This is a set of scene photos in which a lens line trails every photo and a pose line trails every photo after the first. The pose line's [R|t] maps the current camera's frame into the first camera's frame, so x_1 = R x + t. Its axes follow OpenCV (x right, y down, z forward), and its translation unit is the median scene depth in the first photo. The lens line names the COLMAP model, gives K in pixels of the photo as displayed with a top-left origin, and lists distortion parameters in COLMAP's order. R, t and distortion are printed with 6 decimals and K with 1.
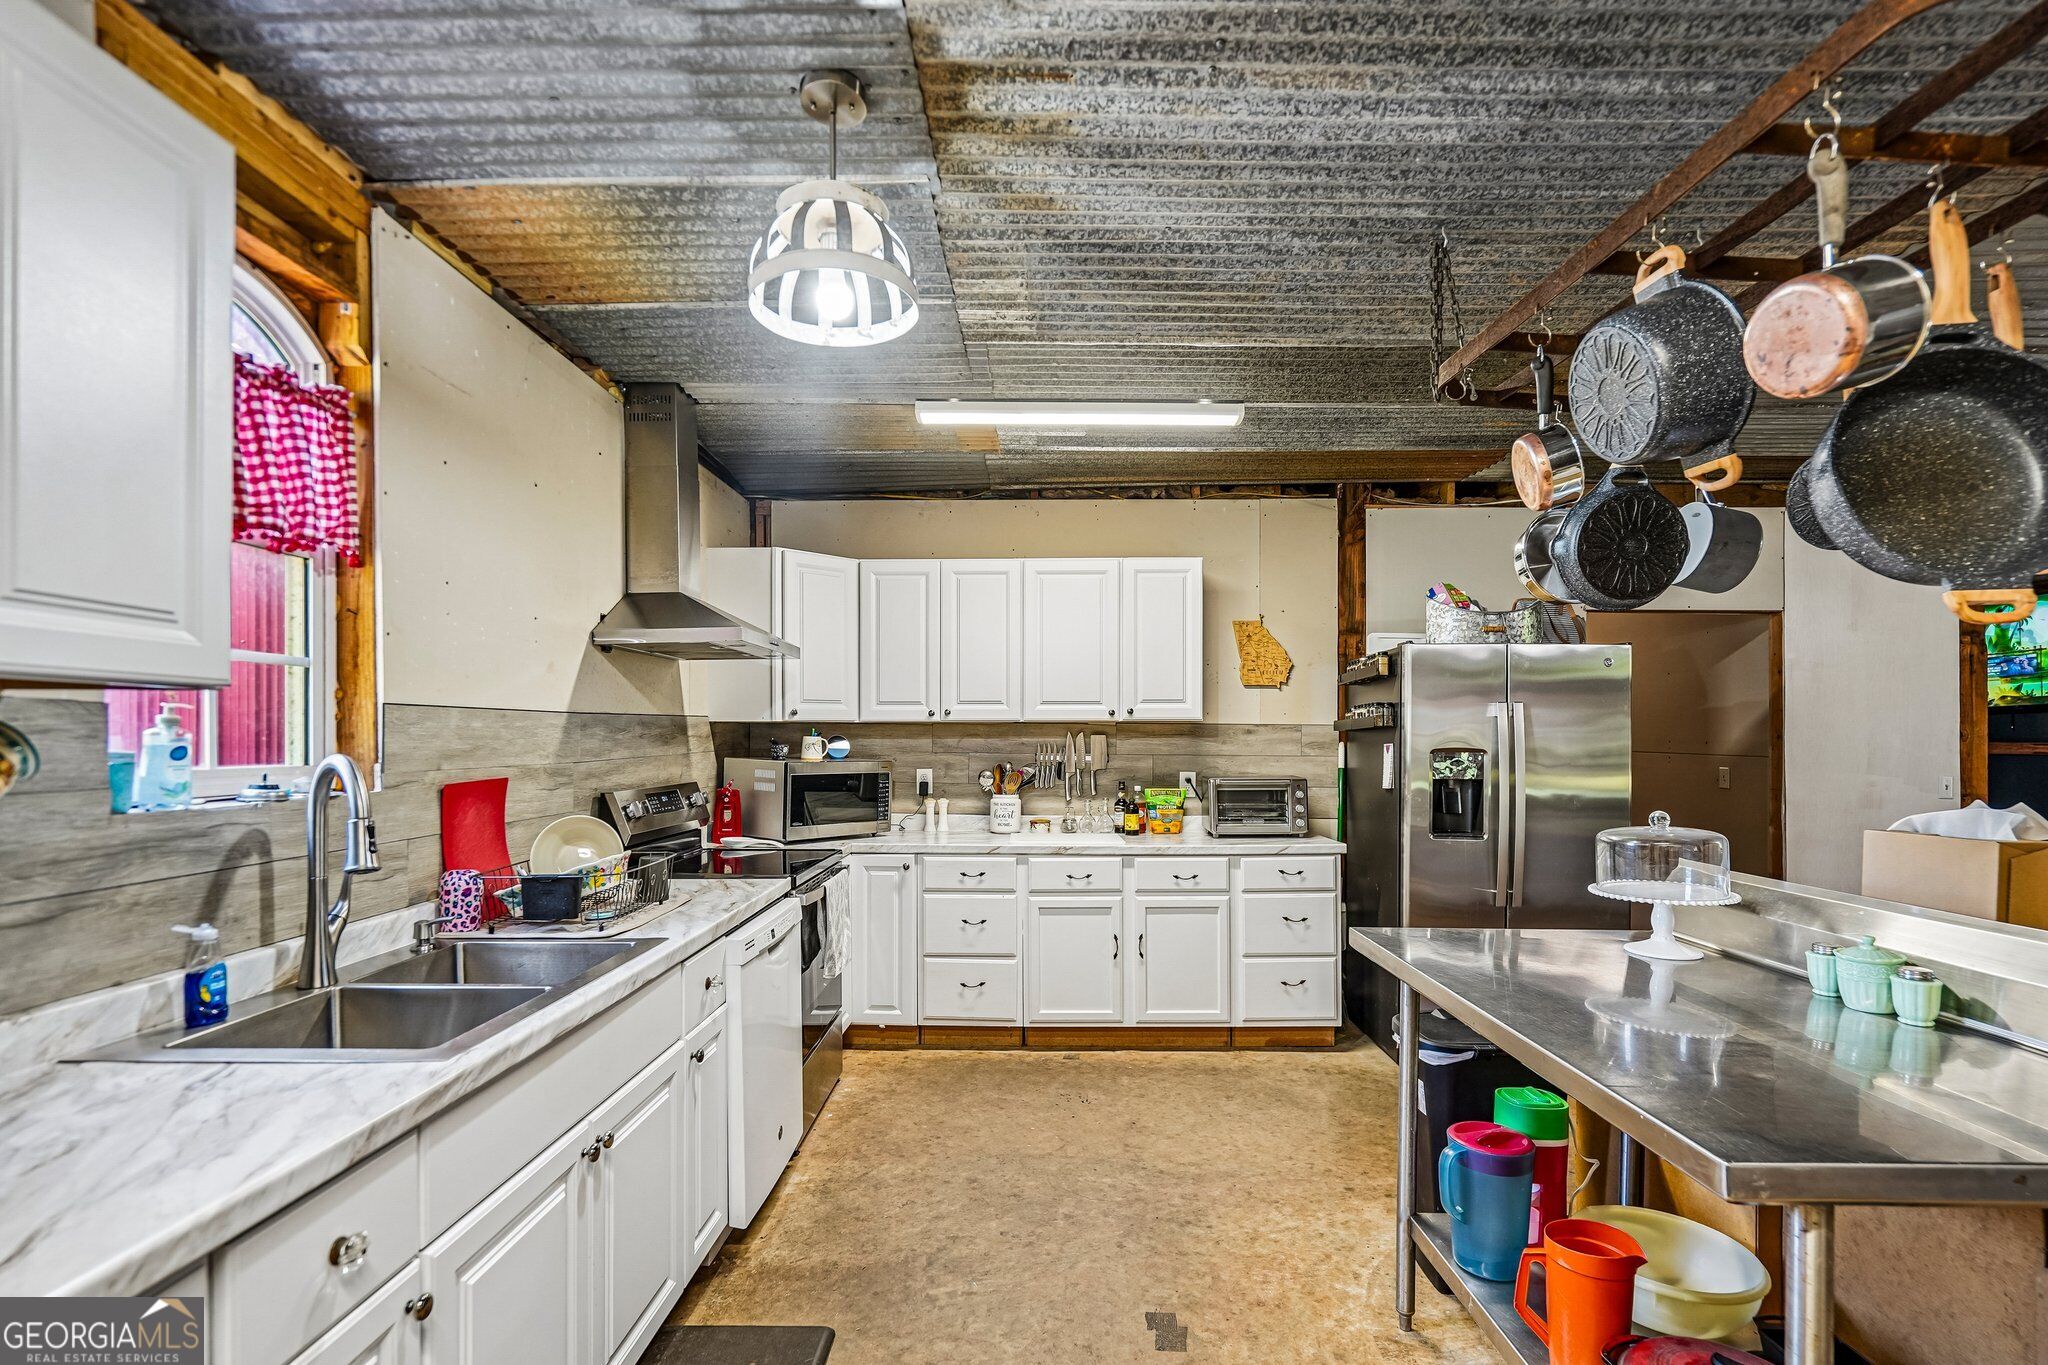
lens RADIAL K [[953.7, 0, 1021.2], [0, 953.7, 743.6], [0, 0, 1]] dist [-0.001379, 0.001086]
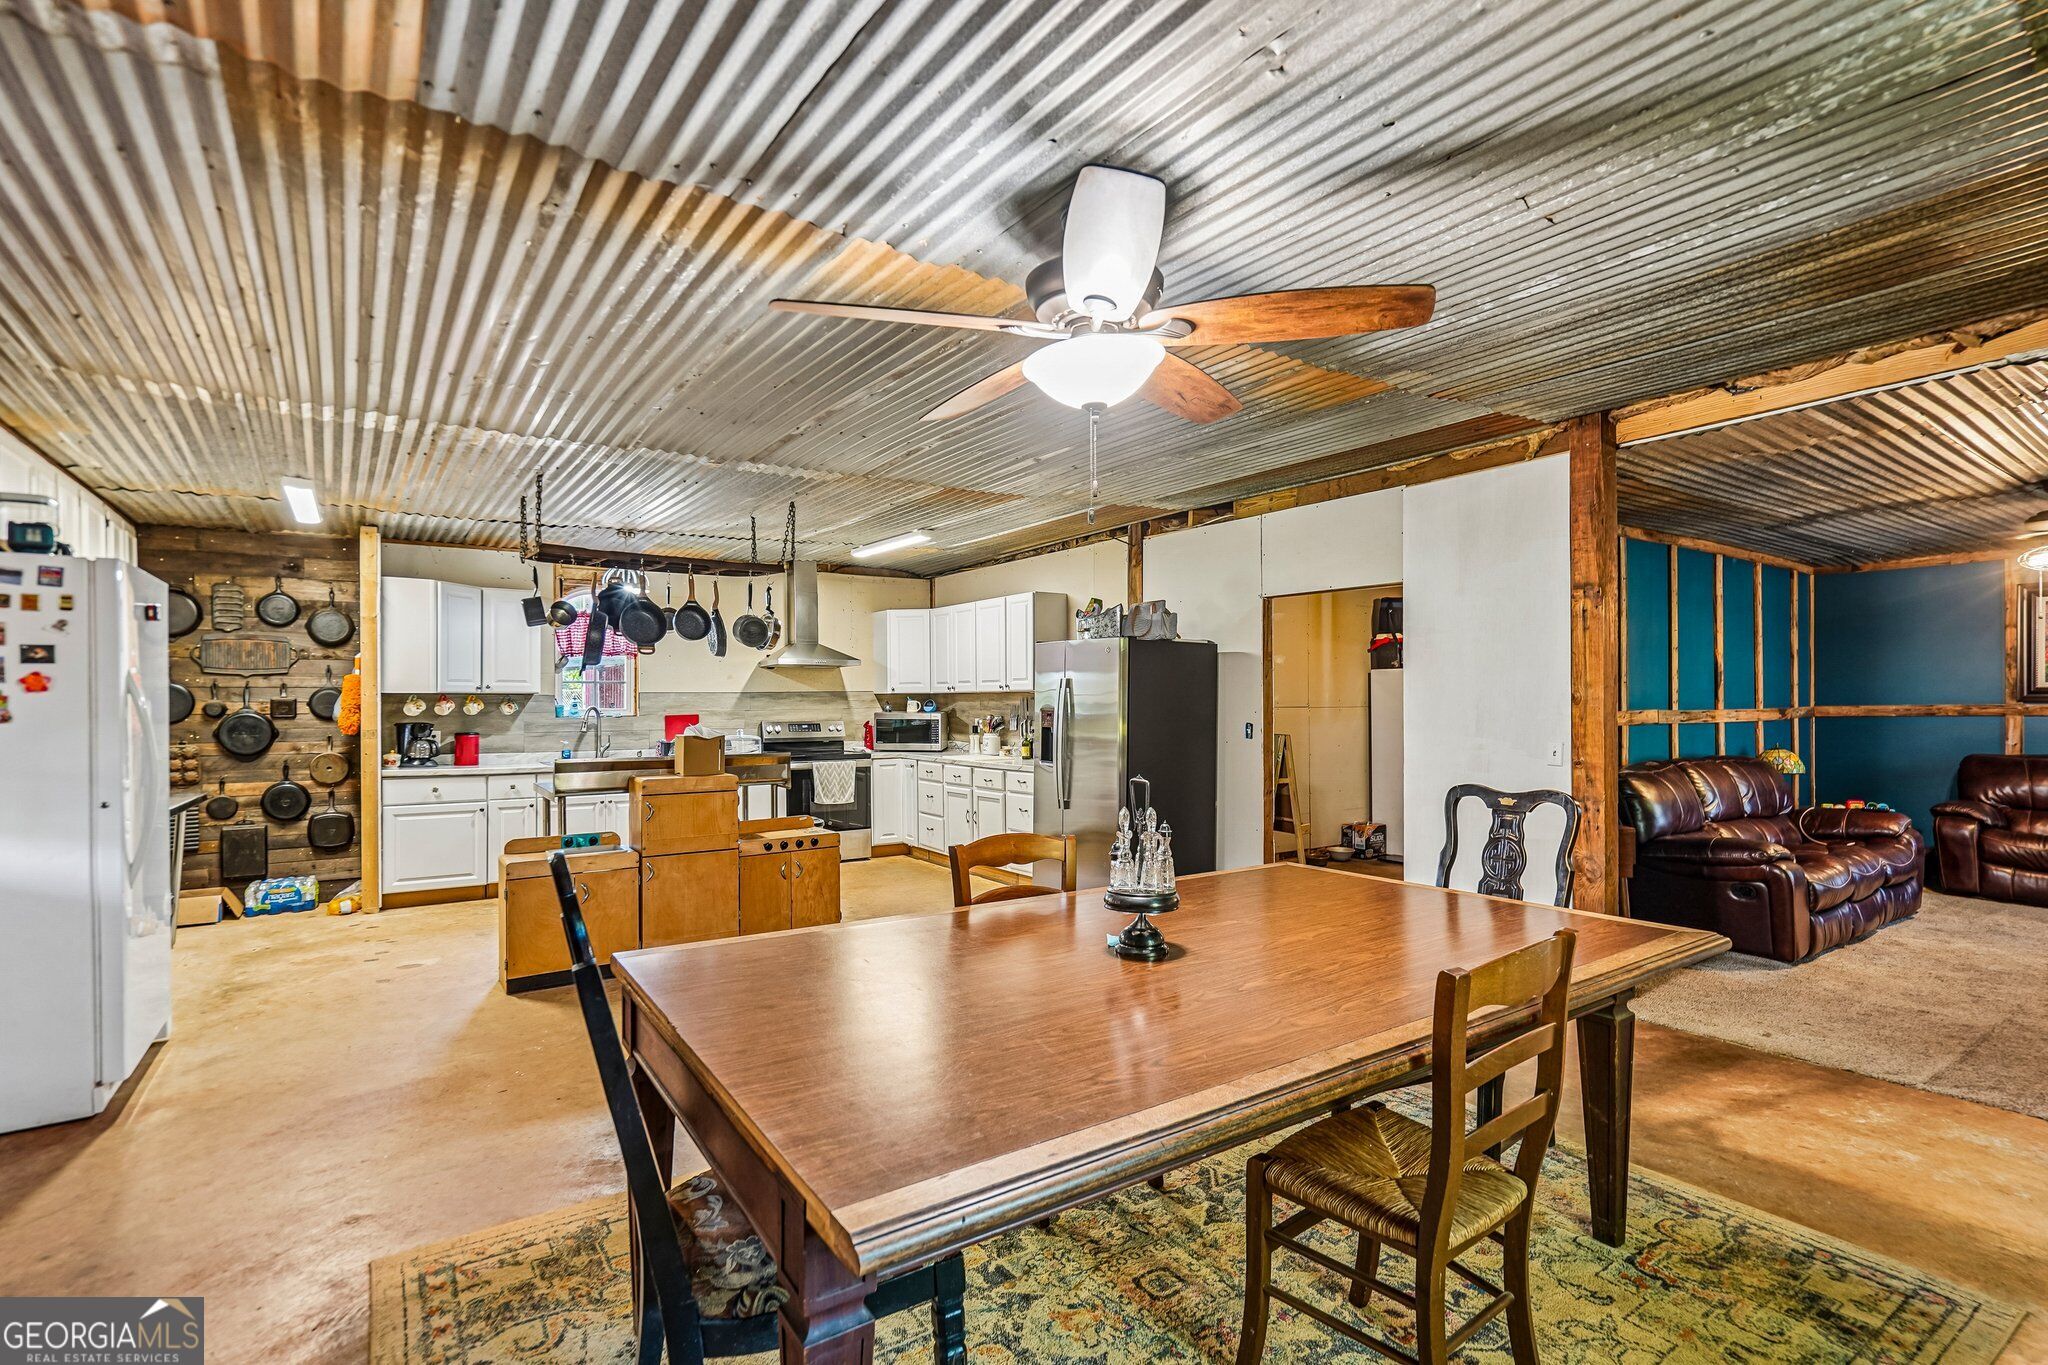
lens RADIAL K [[953.7, 0, 1029.2], [0, 953.7, 698.4], [0, 0, 1]] dist [-0.001379, 0.001086]
pose [[0.579271, -0.002786, -0.815130, 1.575717], [-0.003011, 0.999980, -0.005558, -0.001869], [0.815129, 0.005674, 0.579251, 0.044024]]
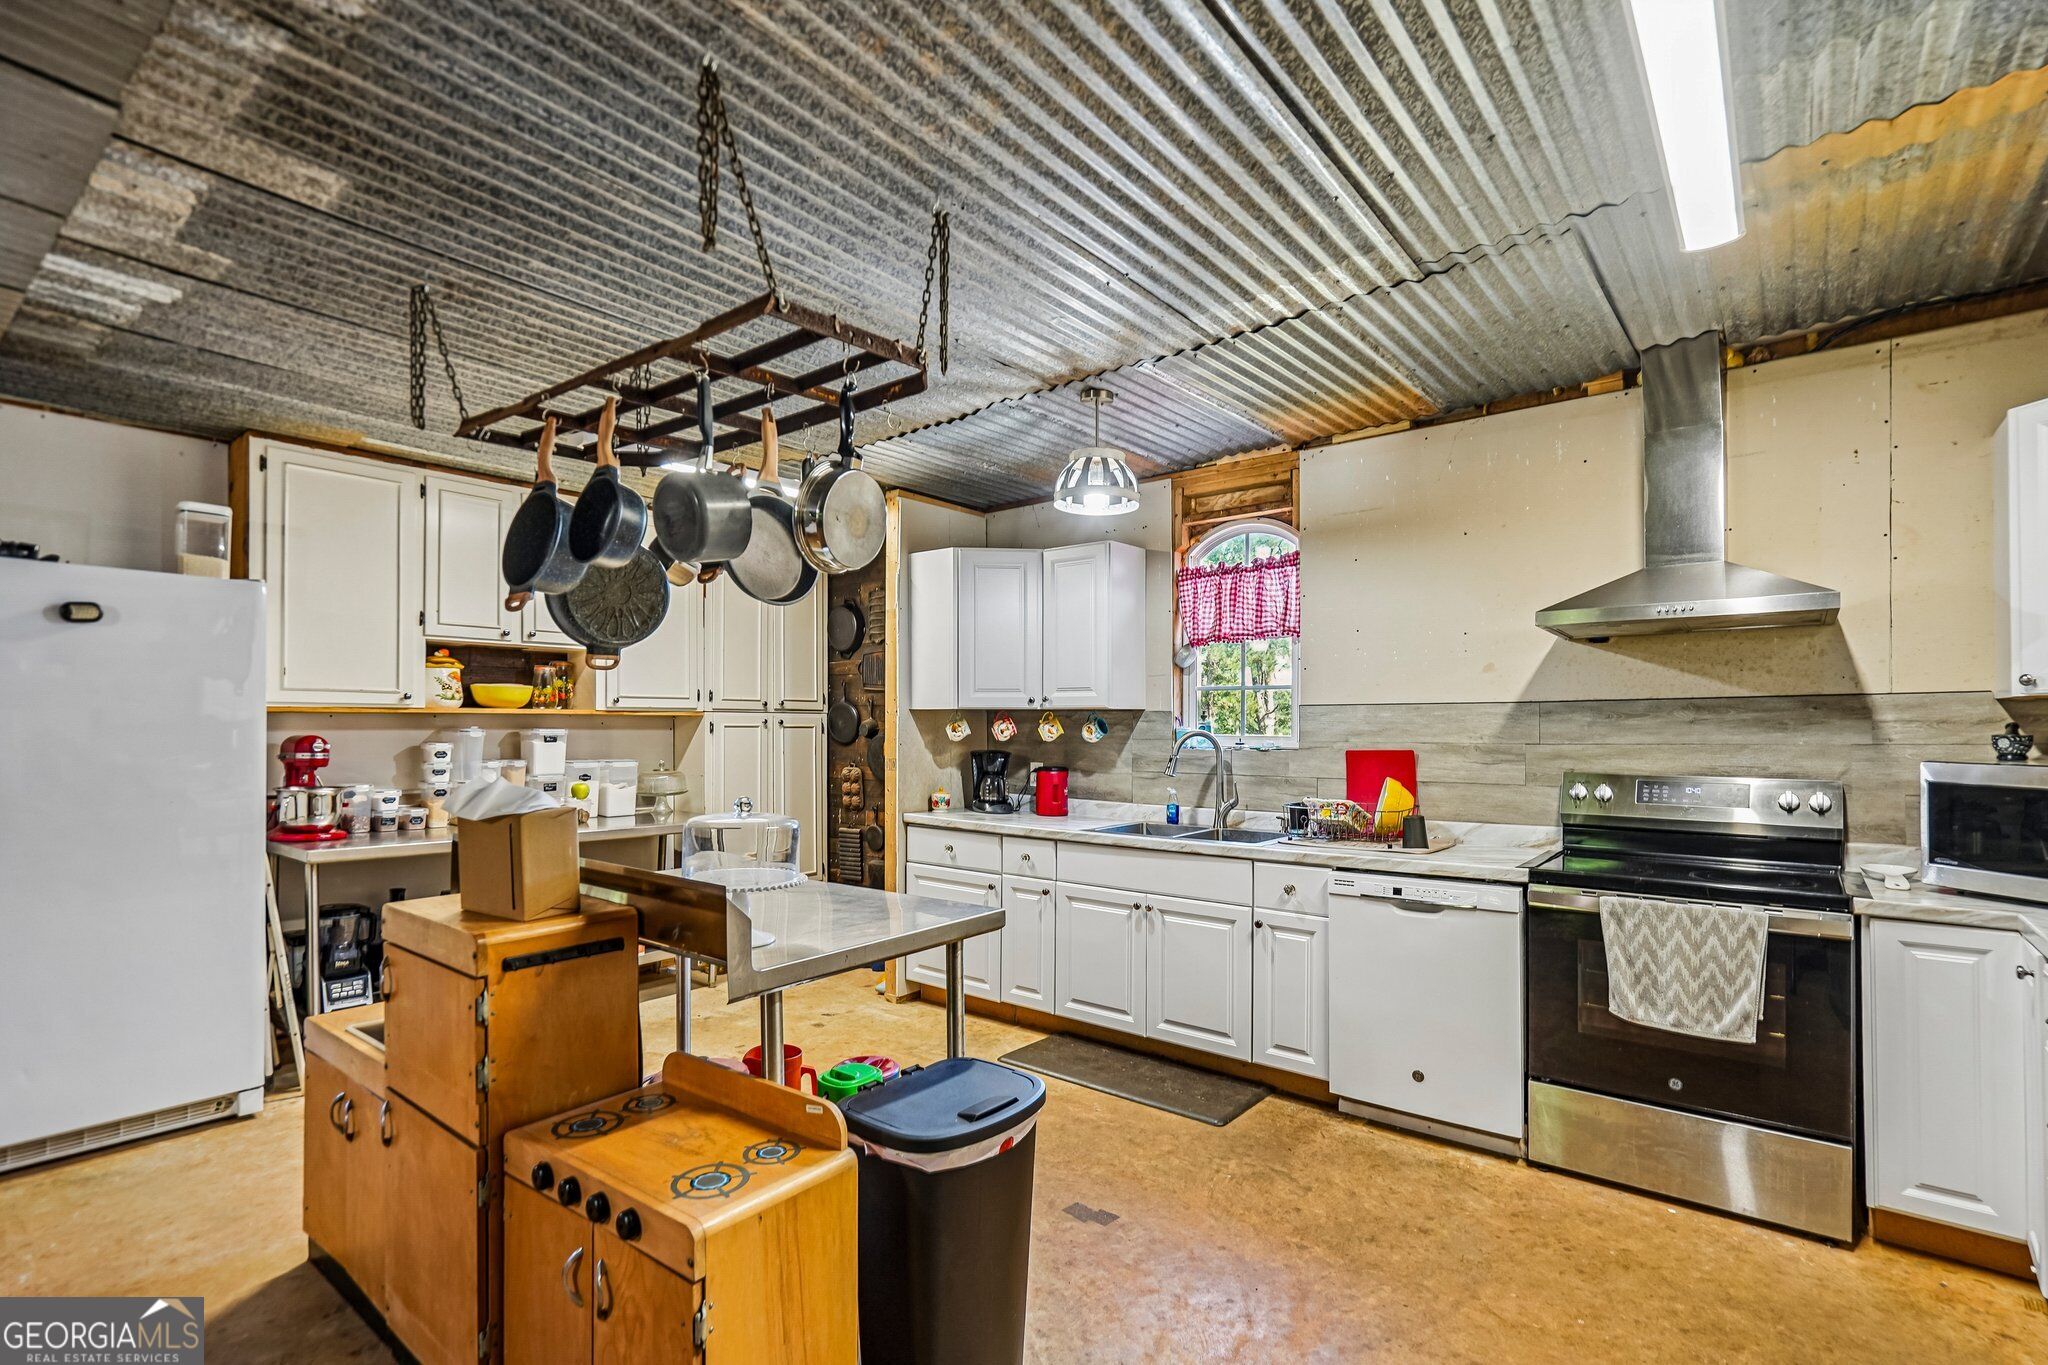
lens RADIAL K [[953.7, 0, 1014.7], [0, 953.7, 716.6], [0, 0, 1]] dist [-0.001379, 0.001086]
pose [[-0.619420, -0.005186, -0.785043, 0.594917], [-0.005110, 0.999984, -0.002573, -0.005348], [0.785043, 0.002418, -0.619436, 0.853781]]
